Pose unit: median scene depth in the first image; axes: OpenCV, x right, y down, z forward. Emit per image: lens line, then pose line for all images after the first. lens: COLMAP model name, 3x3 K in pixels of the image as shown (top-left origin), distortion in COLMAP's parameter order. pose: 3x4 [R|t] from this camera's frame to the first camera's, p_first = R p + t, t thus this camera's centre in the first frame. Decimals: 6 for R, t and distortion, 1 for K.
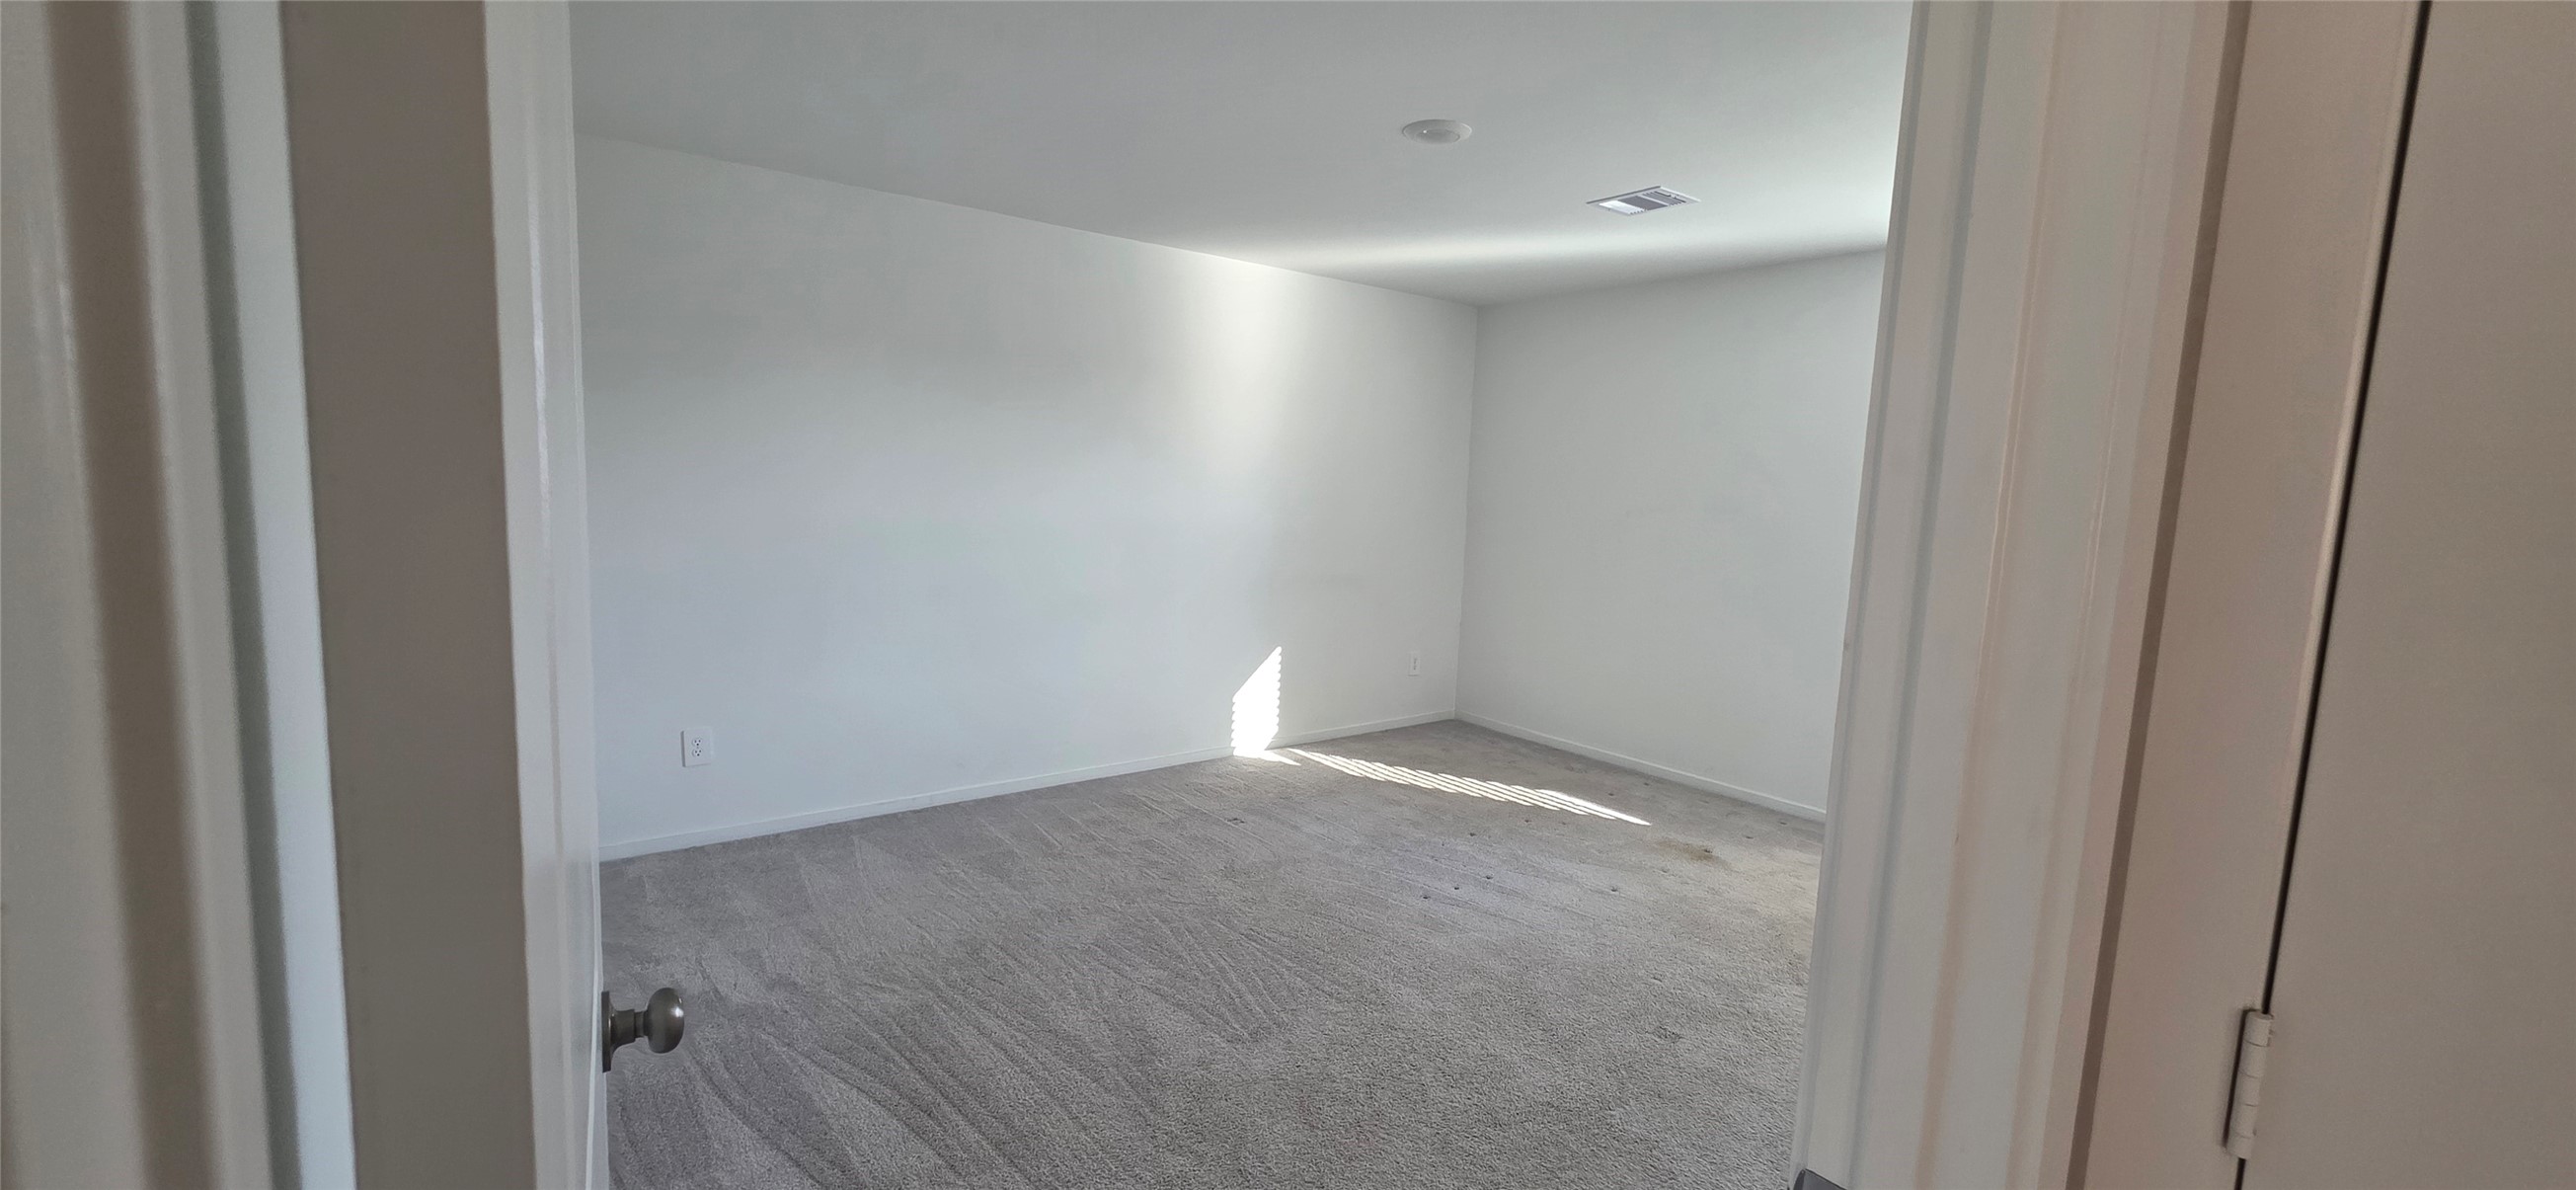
lens RADIAL K [[1030.9, 0, 1289.9], [0, 1030.9, 592.6], [0, 0, 1]] dist [0.002830, -0.000638]
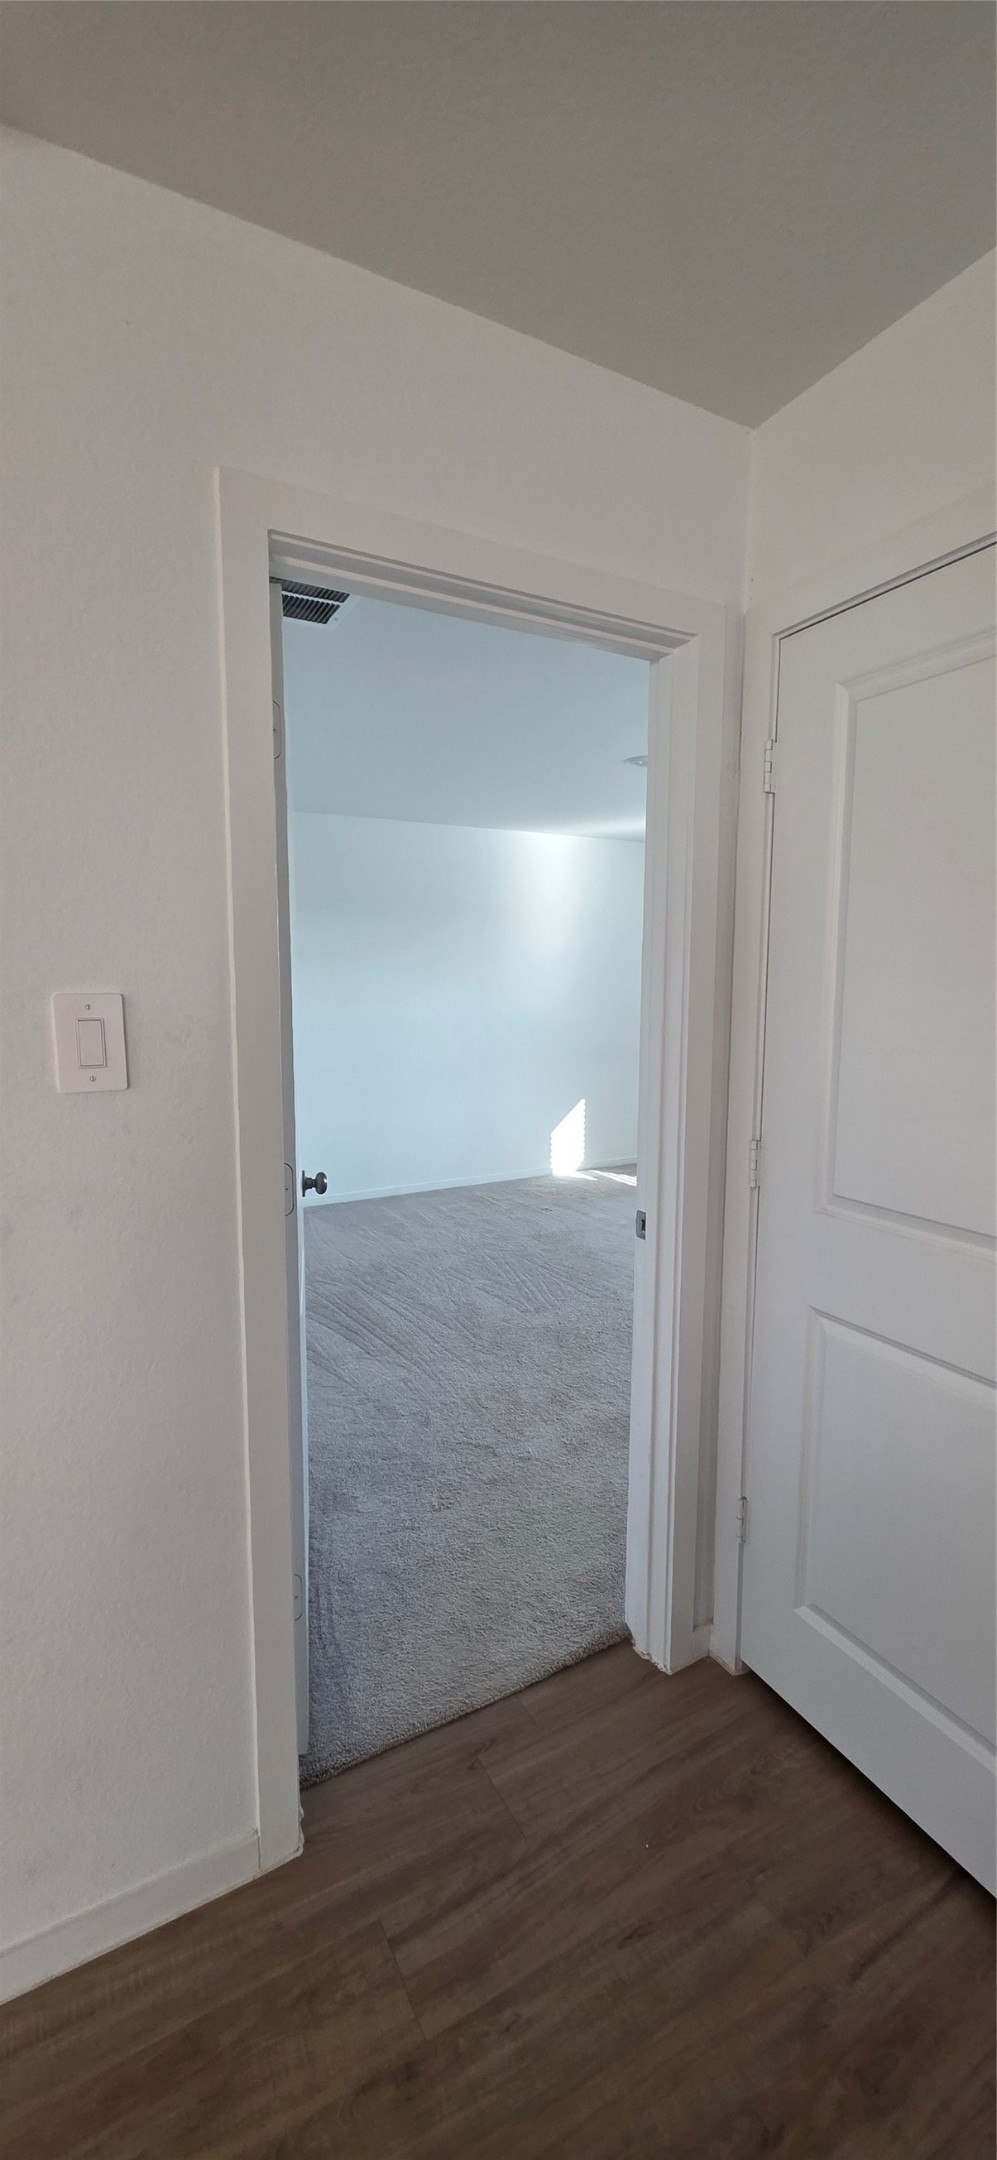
lens RADIAL K [[864.3, 0, 502.3], [0, 864.3, 1084.5], [0, 0, 1]] dist [0.002830, -0.000638]
pose [[0.986979, -0.020060, -0.159593, 0.112880], [0.021230, 0.999759, 0.005626, 0.035341], [0.159442, -0.008941, 0.987167, -0.329341]]
